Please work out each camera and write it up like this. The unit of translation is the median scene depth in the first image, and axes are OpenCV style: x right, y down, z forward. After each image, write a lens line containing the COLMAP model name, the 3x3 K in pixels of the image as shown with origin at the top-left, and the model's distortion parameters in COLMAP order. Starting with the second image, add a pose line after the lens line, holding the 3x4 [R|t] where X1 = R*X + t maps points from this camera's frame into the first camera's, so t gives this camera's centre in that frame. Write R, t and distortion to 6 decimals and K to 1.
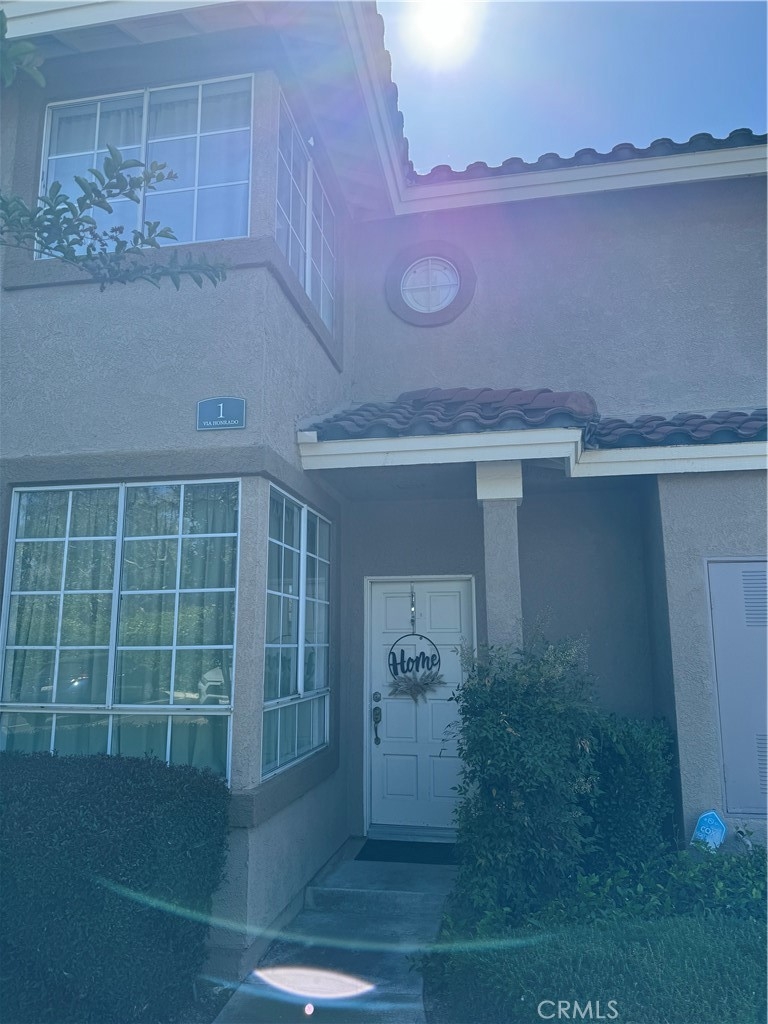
lens RADIAL K [[737.5, 0, 384.0], [0, 737.5, 512.0], [0, 0, 1]] dist [0.109226, -0.192062]
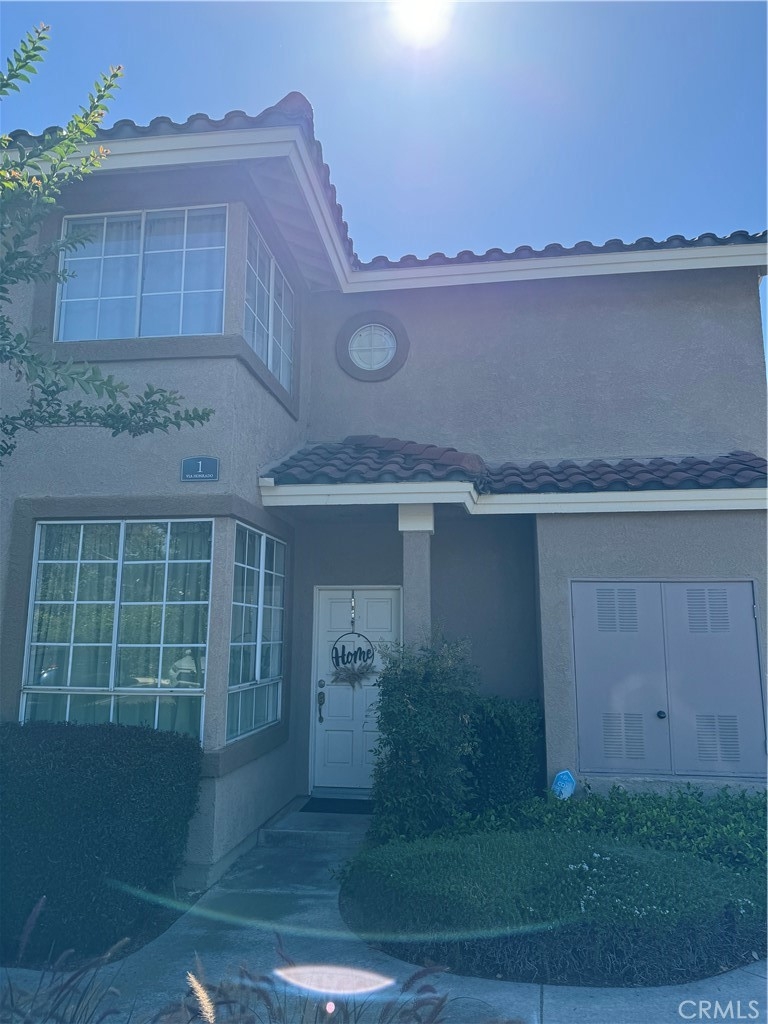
lens RADIAL K [[710.9, 0, 384.0], [0, 710.9, 512.0], [0, 0, 1]] dist [0.153130, -0.315972]
pose [[0.998763, 0.016440, 0.046927, 0.044956], [-0.016704, 0.999847, 0.005249, -0.060413], [-0.046834, -0.006027, 0.998885, -0.265097]]
